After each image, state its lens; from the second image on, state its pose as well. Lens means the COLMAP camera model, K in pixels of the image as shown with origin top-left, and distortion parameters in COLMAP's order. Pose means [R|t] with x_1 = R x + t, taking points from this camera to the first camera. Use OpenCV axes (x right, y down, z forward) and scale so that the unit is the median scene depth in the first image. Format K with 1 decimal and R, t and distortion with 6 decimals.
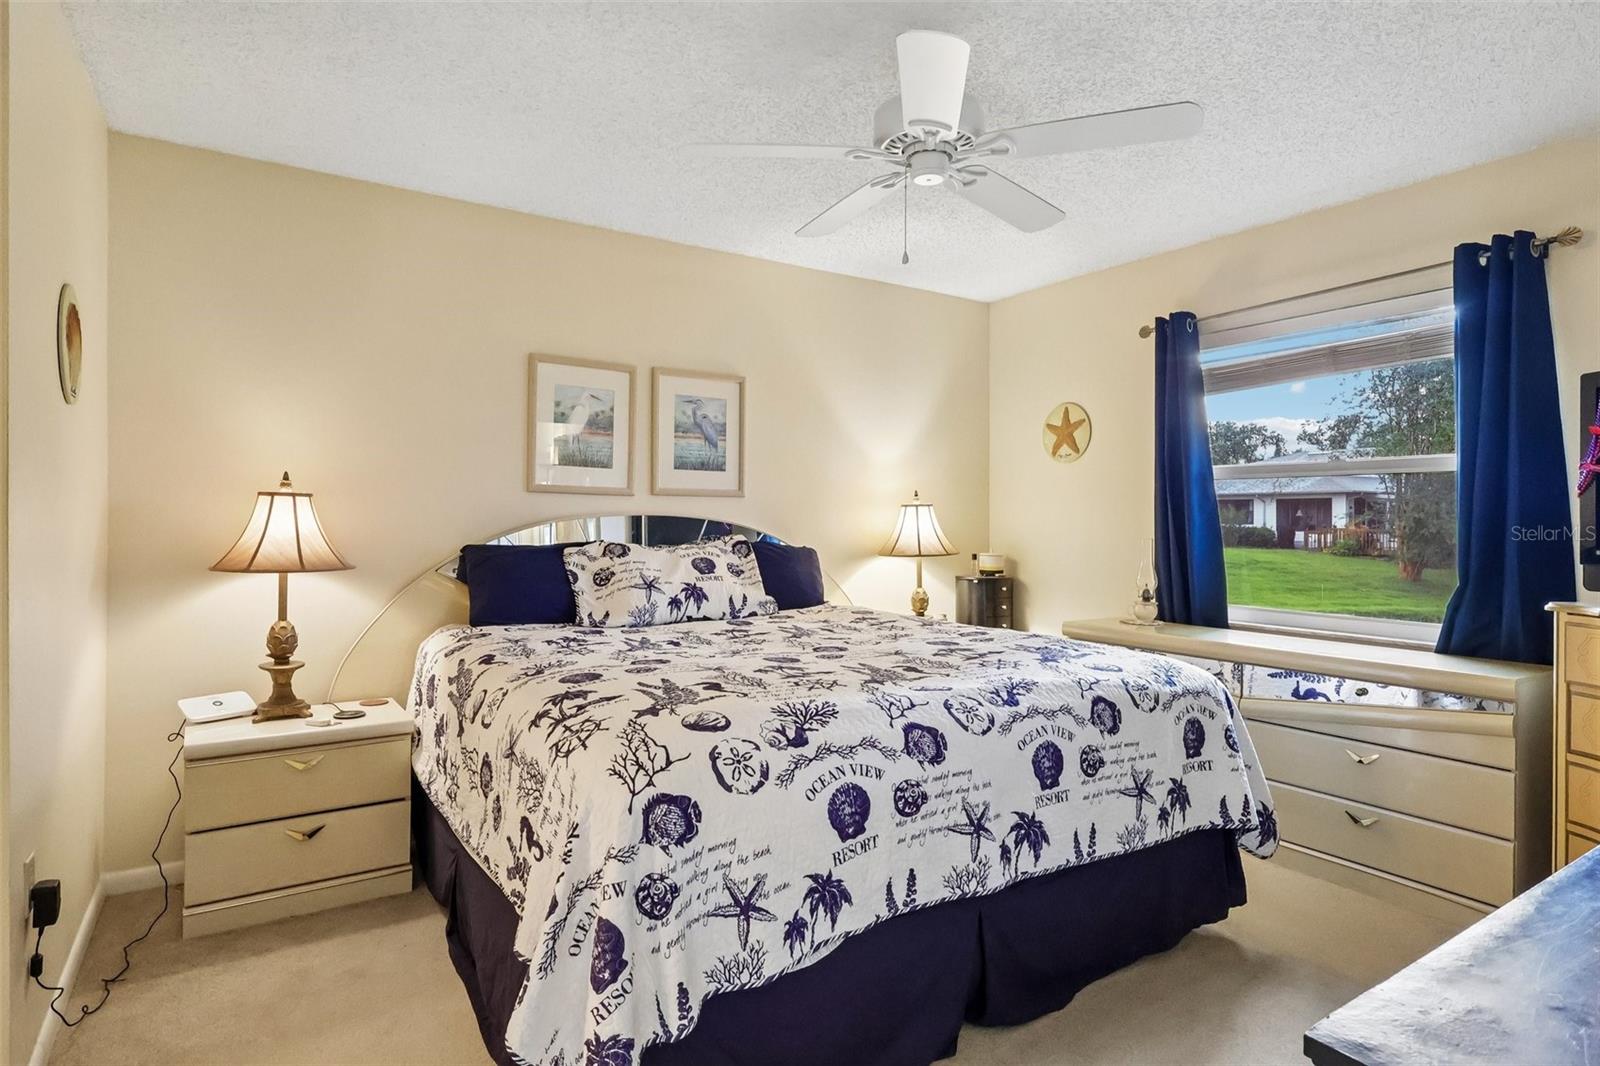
lens RADIAL K [[887.4, 0, 788.2], [0, 887.4, 523.3], [0, 0, 1]] dist [0.003873, 0.001668]
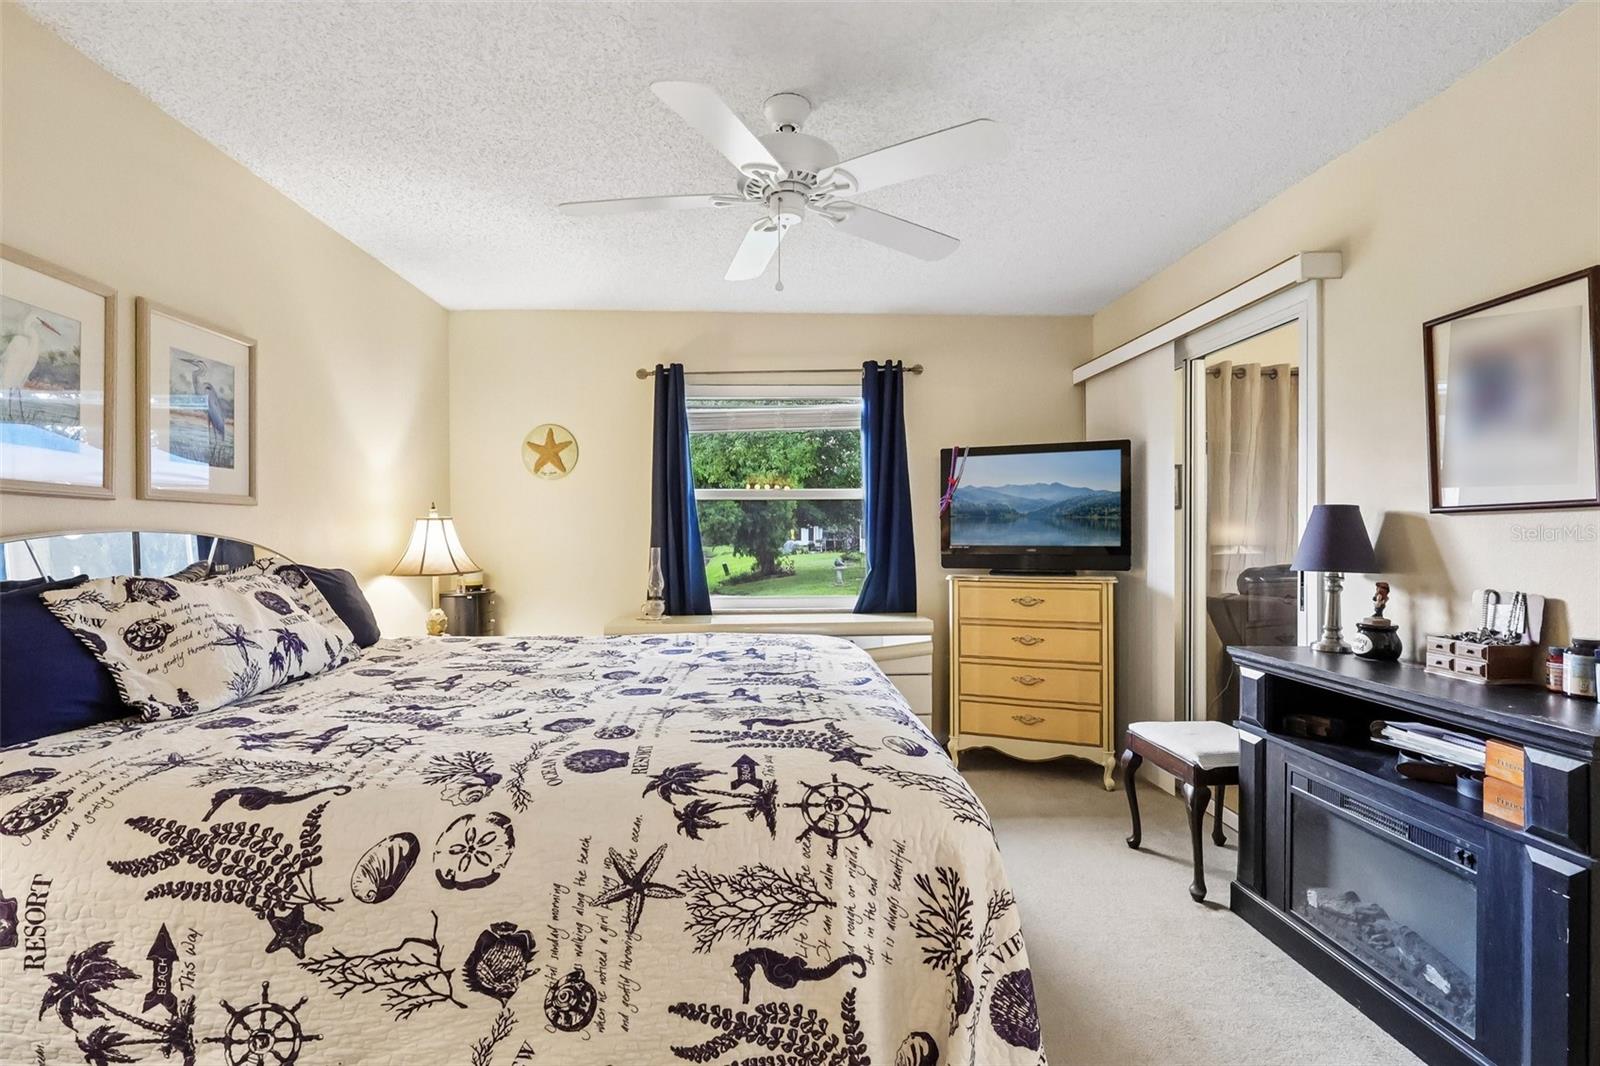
lens RADIAL K [[775.1, 0, 772.1], [0, 775.1, 537.3], [0, 0, 1]] dist [0.003234, -0.001241]
pose [[0.487466, -0.014514, 0.873021, -0.448985], [0.012246, 0.999877, 0.009785, -0.005330], [-0.873056, 0.005921, 0.487584, 0.365500]]
